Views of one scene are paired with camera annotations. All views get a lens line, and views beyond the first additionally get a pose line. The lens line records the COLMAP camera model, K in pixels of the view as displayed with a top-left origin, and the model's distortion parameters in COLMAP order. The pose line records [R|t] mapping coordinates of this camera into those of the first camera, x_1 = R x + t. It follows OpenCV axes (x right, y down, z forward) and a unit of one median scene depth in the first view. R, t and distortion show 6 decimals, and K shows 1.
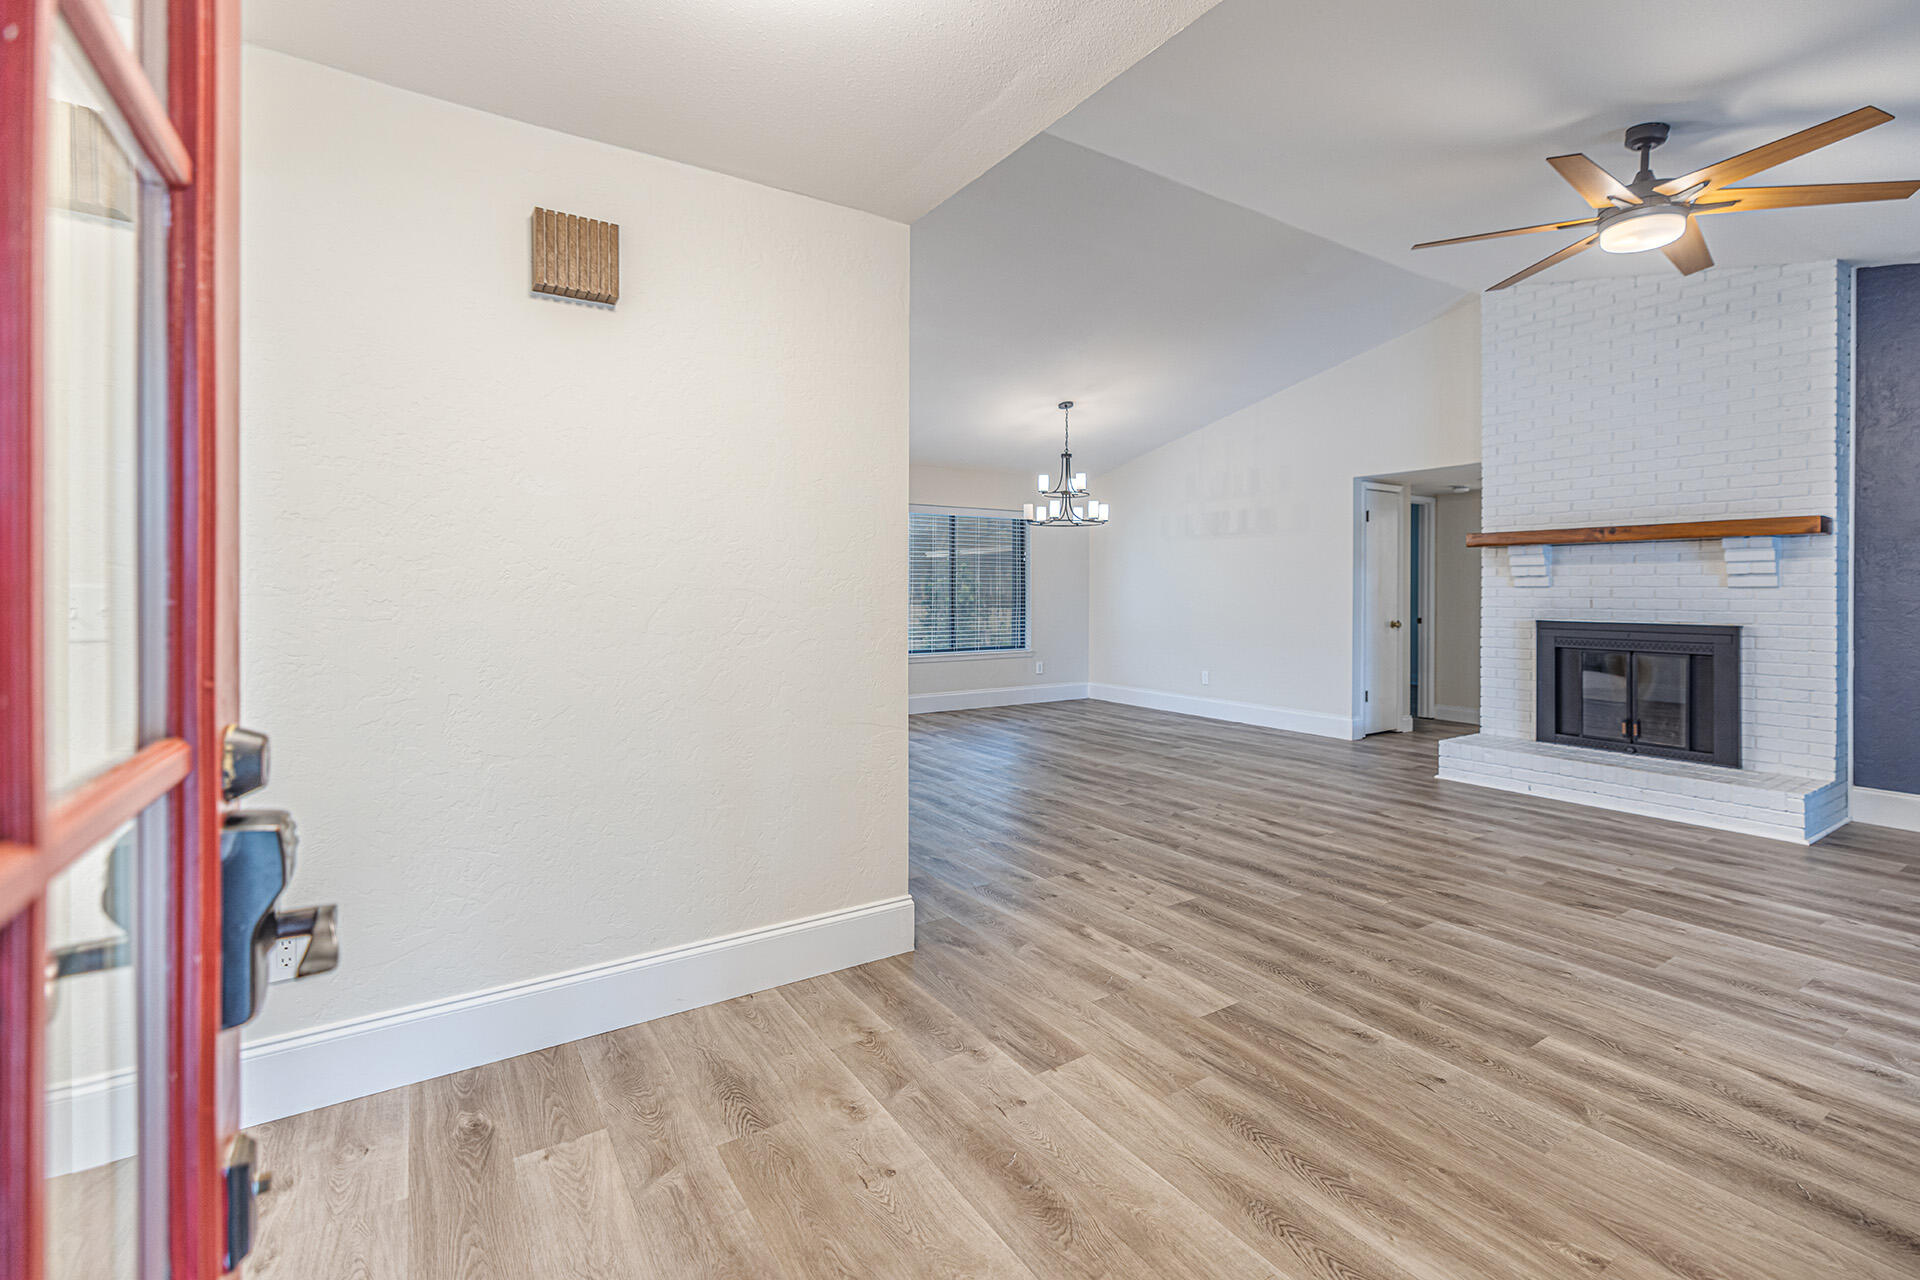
lens RADIAL K [[844.3, 0, 939.5], [0, 844.3, 592.9], [0, 0, 1]] dist [0.003478, -0.000130]
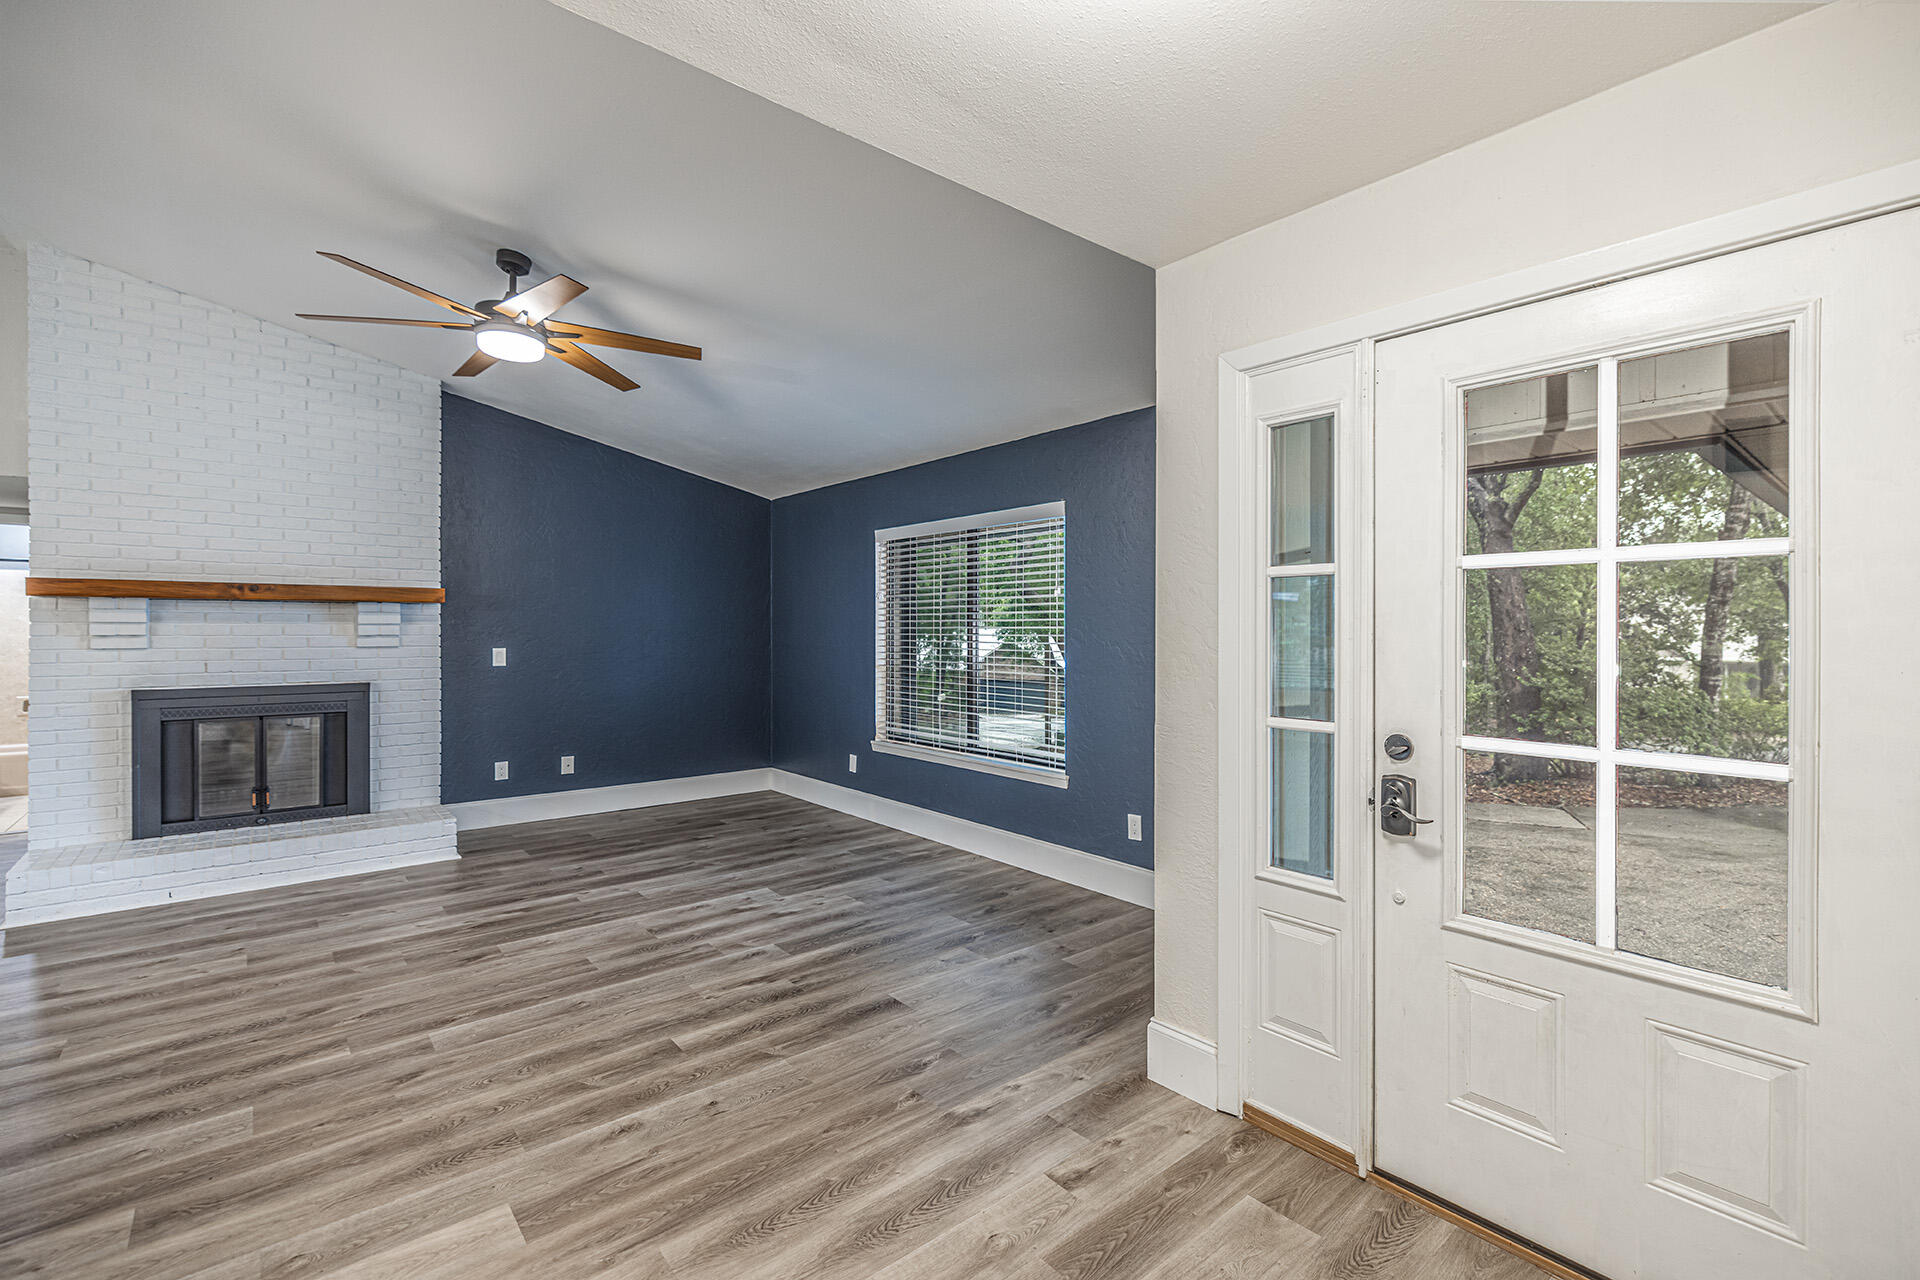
lens RADIAL K [[844.3, 0, 1013.0], [0, 844.3, 632.0], [0, 0, 1]] dist [0.003478, -0.000130]
pose [[-0.167455, -0.005483, 0.985865, -0.275685], [0.001502, 0.999982, 0.005816, -0.031831], [-0.985879, 0.002455, -0.167443, 0.360832]]
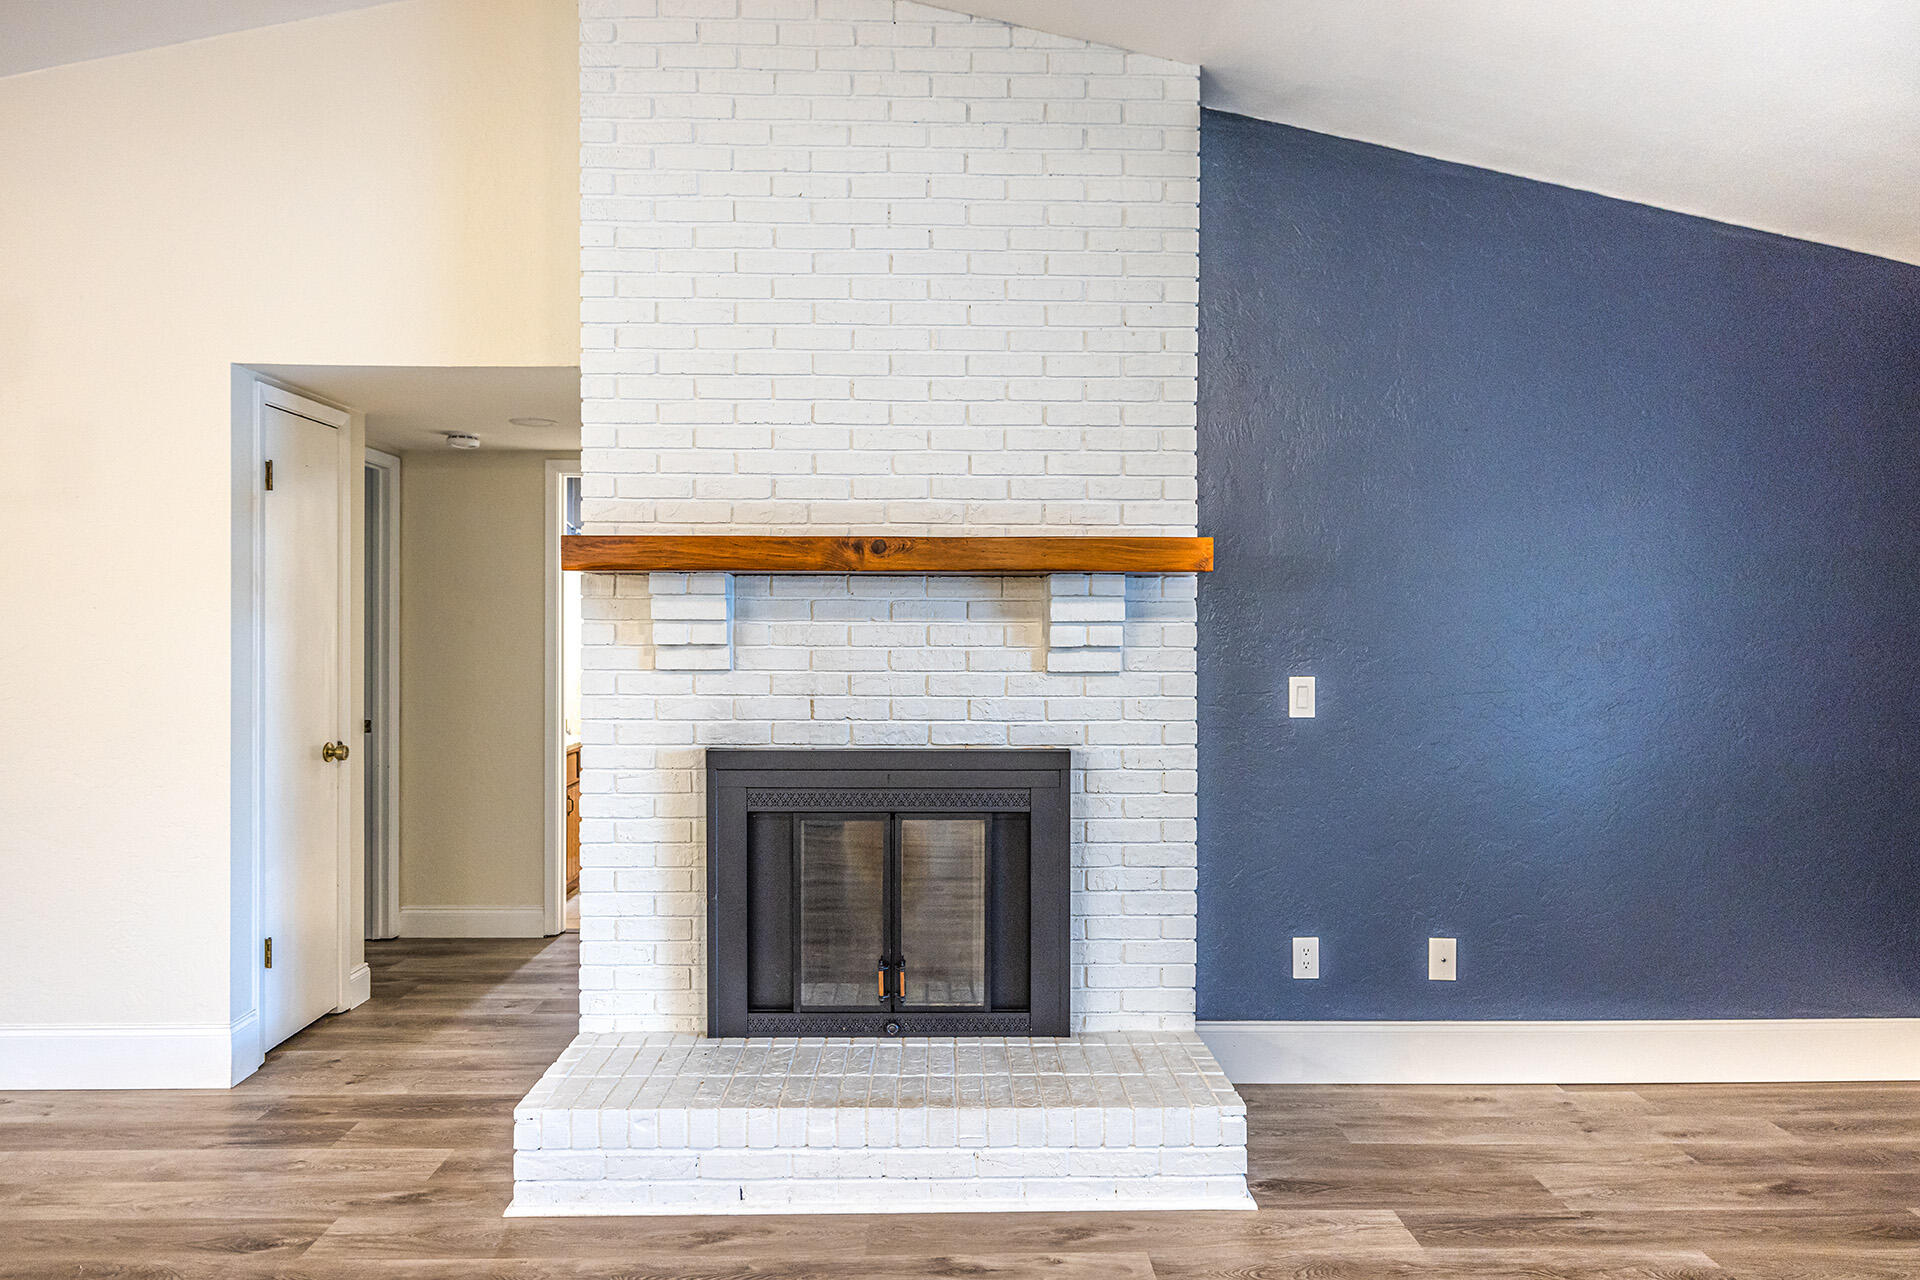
lens RADIAL K [[1215.3, 0, 975.0], [0, 1215.3, 639.0], [0, 0, 1]] dist [-0.003518, -0.000125]
pose [[0.500791, -0.006709, 0.865542, 0.294403], [0.002061, 0.999976, 0.006559, -0.031867], [-0.865566, -0.001501, 0.500793, 0.687878]]
